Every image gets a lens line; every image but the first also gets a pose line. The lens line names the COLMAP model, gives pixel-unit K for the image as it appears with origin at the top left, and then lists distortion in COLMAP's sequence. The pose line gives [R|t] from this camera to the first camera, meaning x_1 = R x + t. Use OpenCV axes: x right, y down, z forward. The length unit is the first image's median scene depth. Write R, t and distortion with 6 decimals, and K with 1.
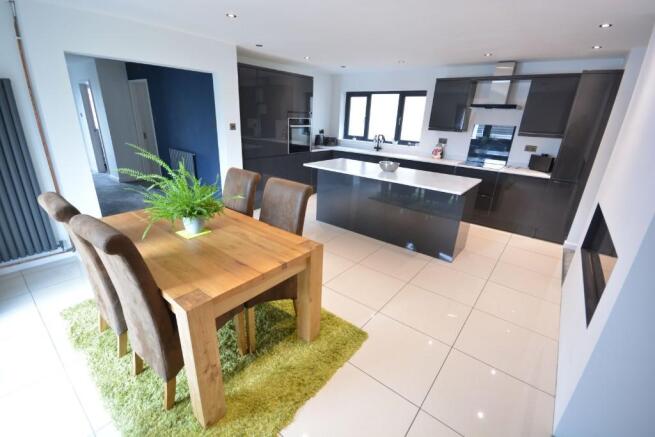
lens RADIAL K [[288.9, 0, 325.9], [0, 288.9, 219.3], [0, 0, 1]] dist [-0.002945, -0.001164]
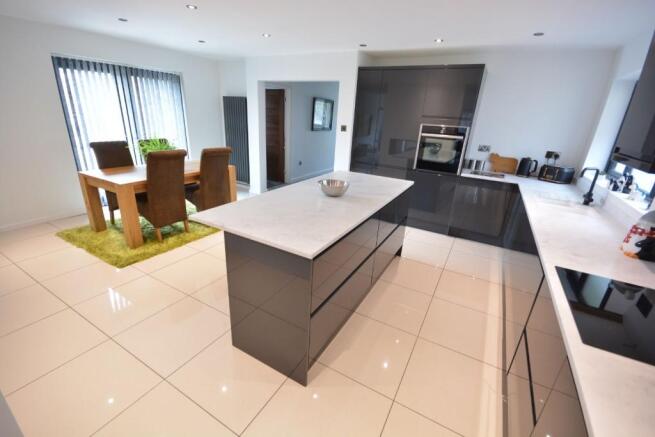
lens RADIAL K [[288.9, 0, 325.9], [0, 288.9, 219.3], [0, 0, 1]] dist [-0.002945, -0.001164]
pose [[0.150575, 0.318298, -0.935956, 0.641966], [-0.378572, 0.893148, 0.242836, -0.211126], [0.913242, 0.317761, 0.254985, 0.641353]]
